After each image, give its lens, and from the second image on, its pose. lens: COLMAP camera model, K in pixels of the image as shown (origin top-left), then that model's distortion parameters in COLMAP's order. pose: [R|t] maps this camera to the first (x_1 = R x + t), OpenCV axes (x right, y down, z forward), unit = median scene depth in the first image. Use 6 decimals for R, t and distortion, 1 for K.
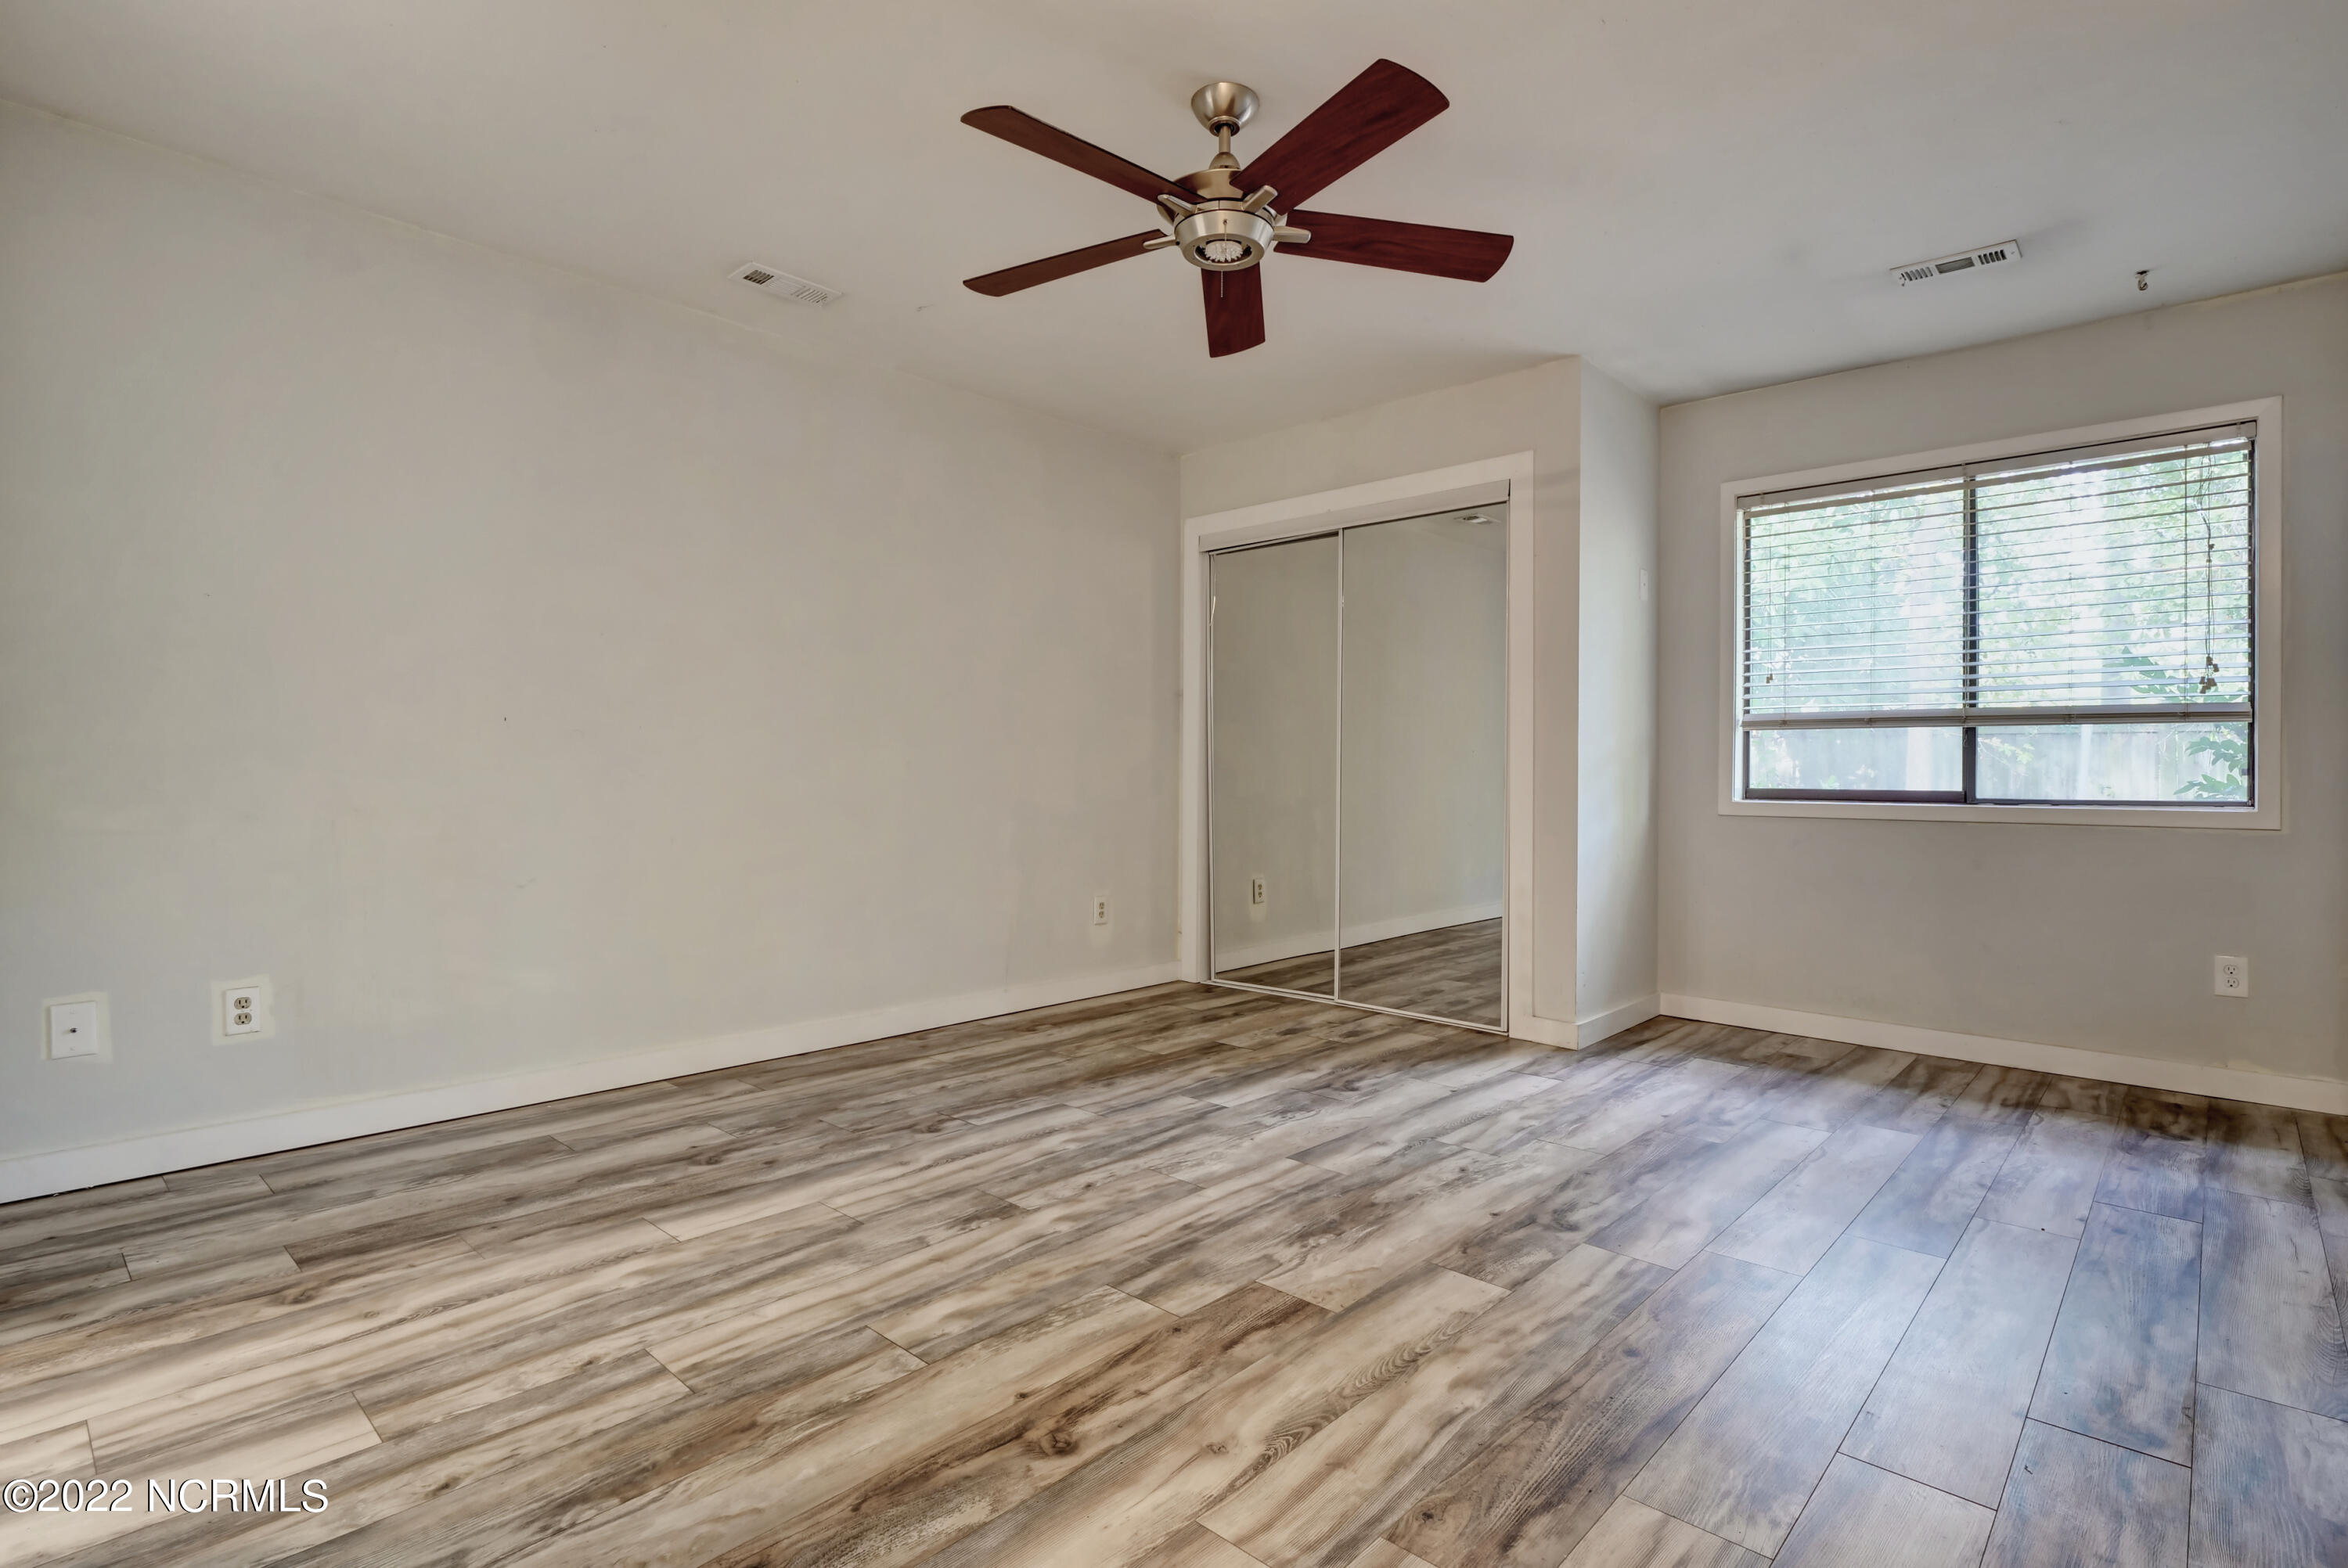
lens RADIAL K [[1142.9, 0, 1170.6], [0, 1142.9, 777.3], [0, 0, 1]] dist [-0.021714, 0.005122]
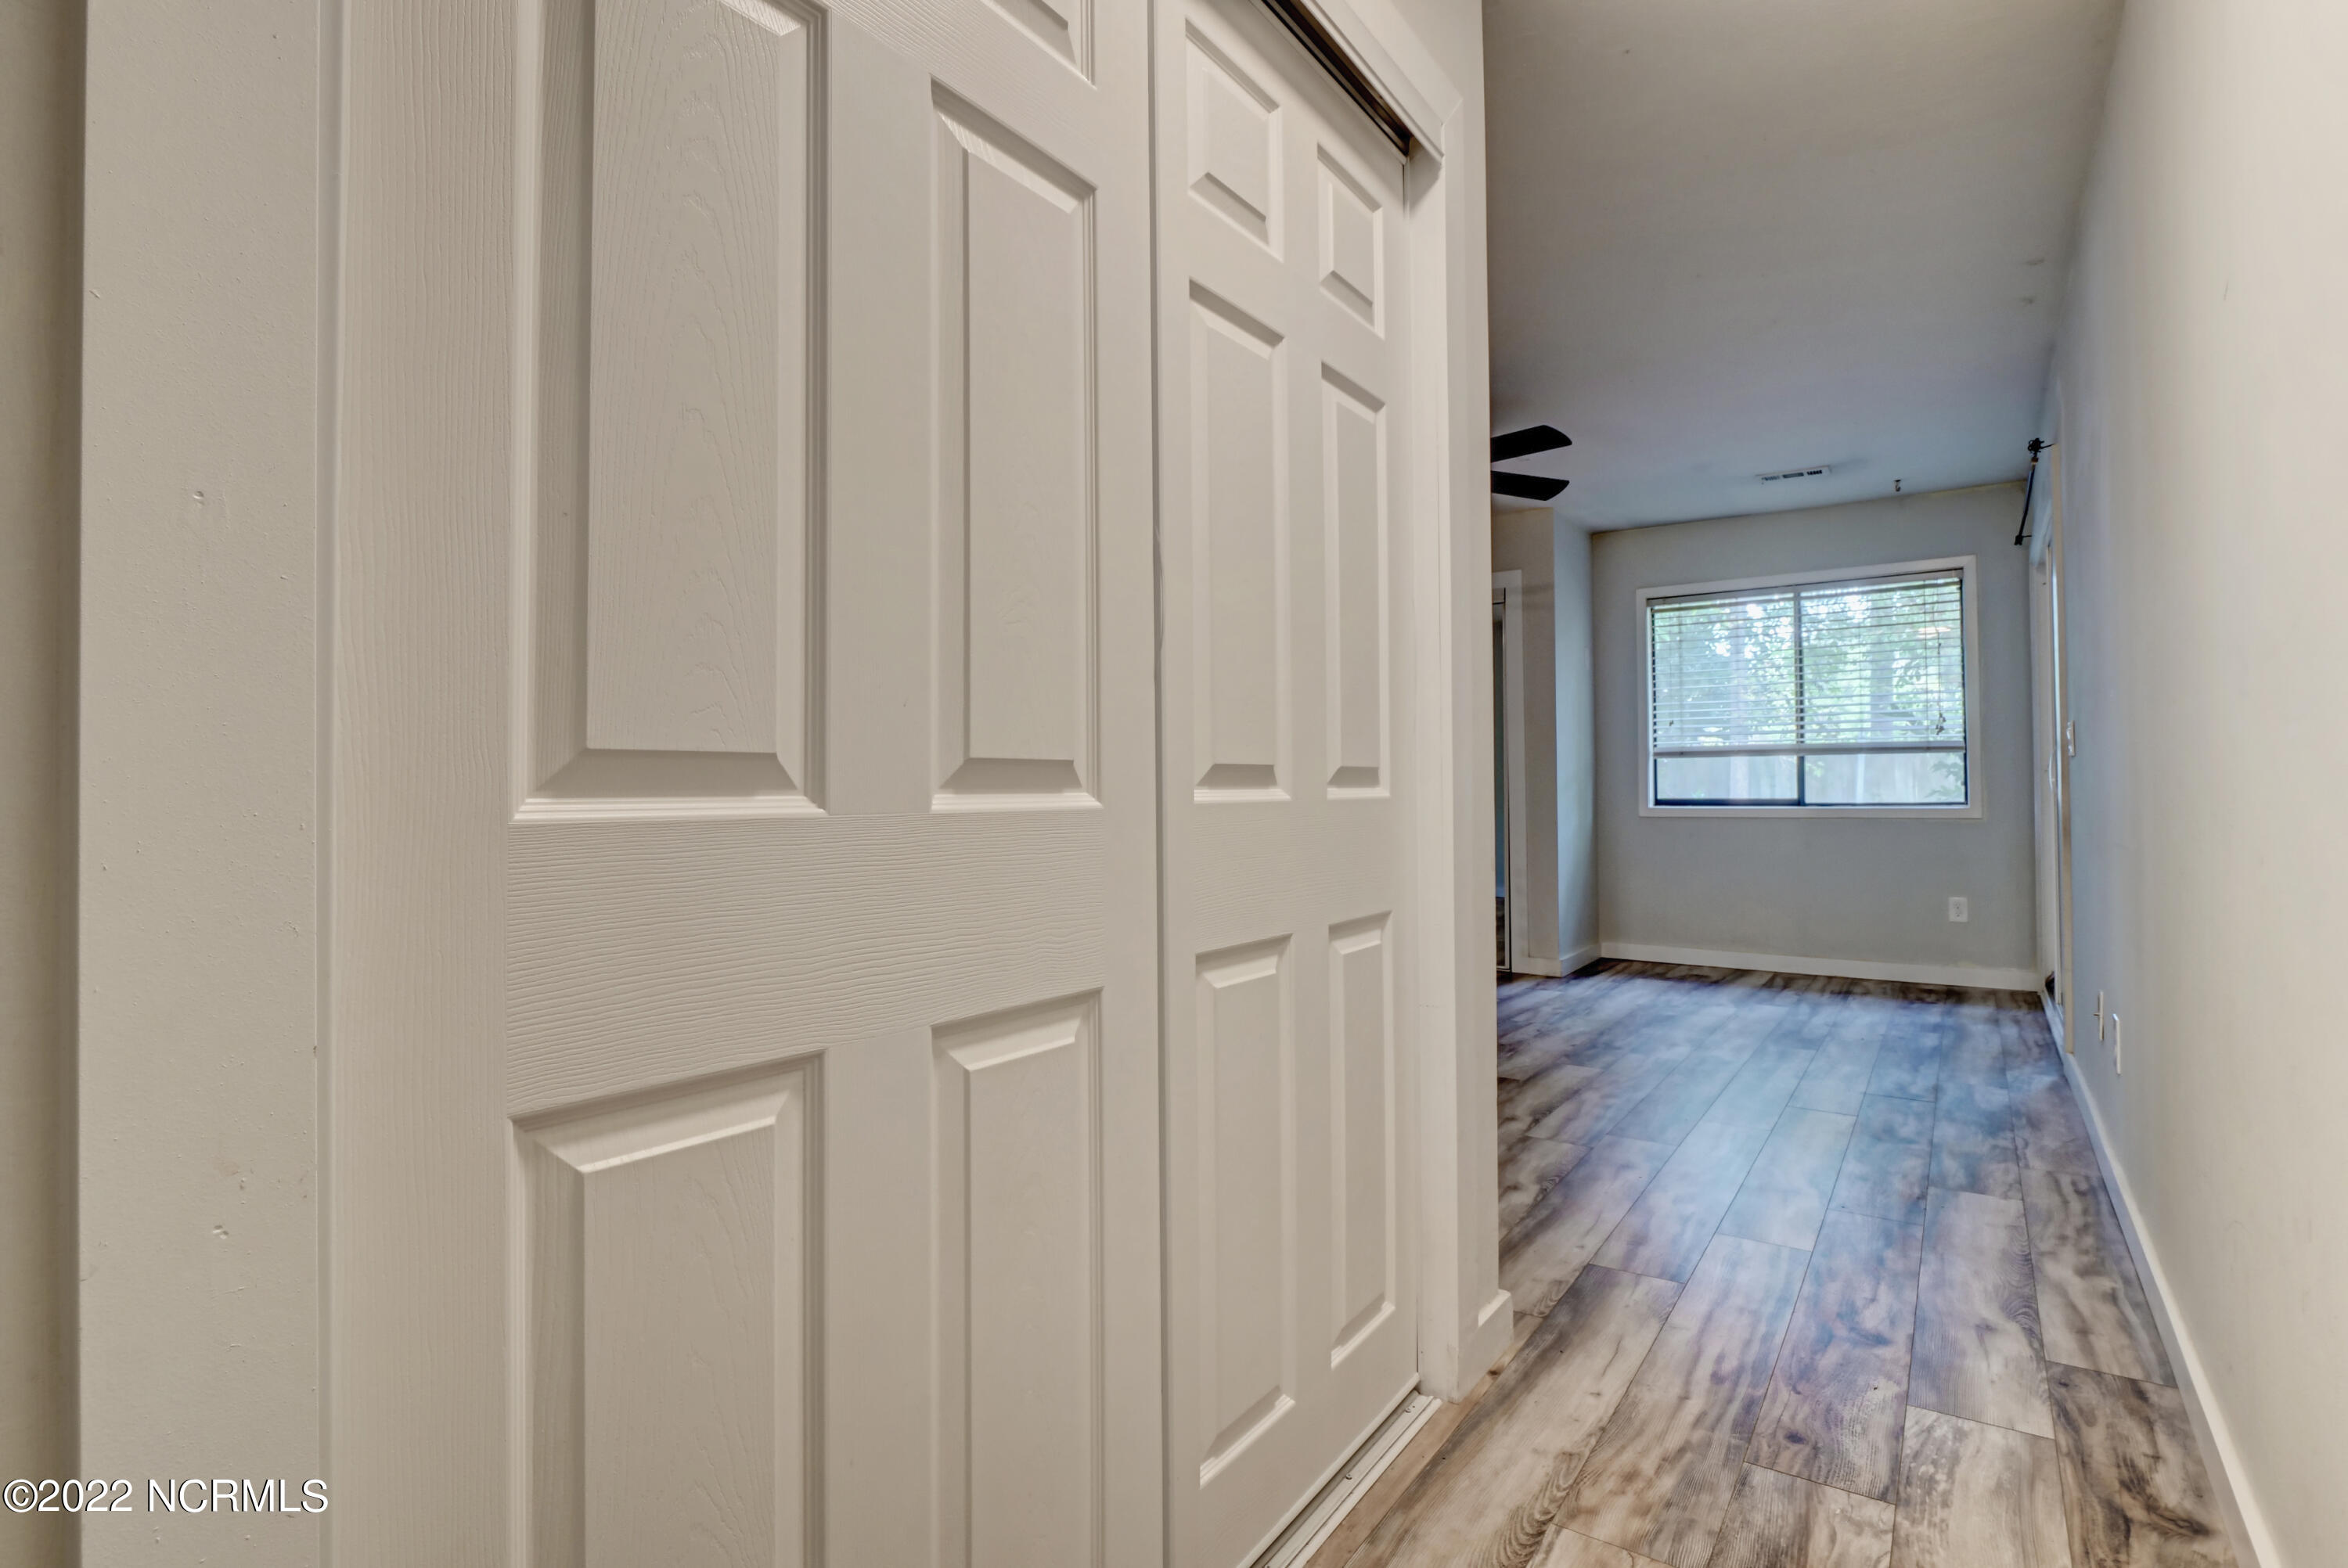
lens RADIAL K [[1141.0, 0, 1170.3], [0, 1141.0, 772.2], [0, 0, 1]] dist [-0.008082, -0.004973]
pose [[0.990282, -0.010498, 0.138674, -0.393173], [0.013510, 0.999692, -0.020800, -0.002324], [-0.138413, 0.022471, 0.990120, -0.451837]]
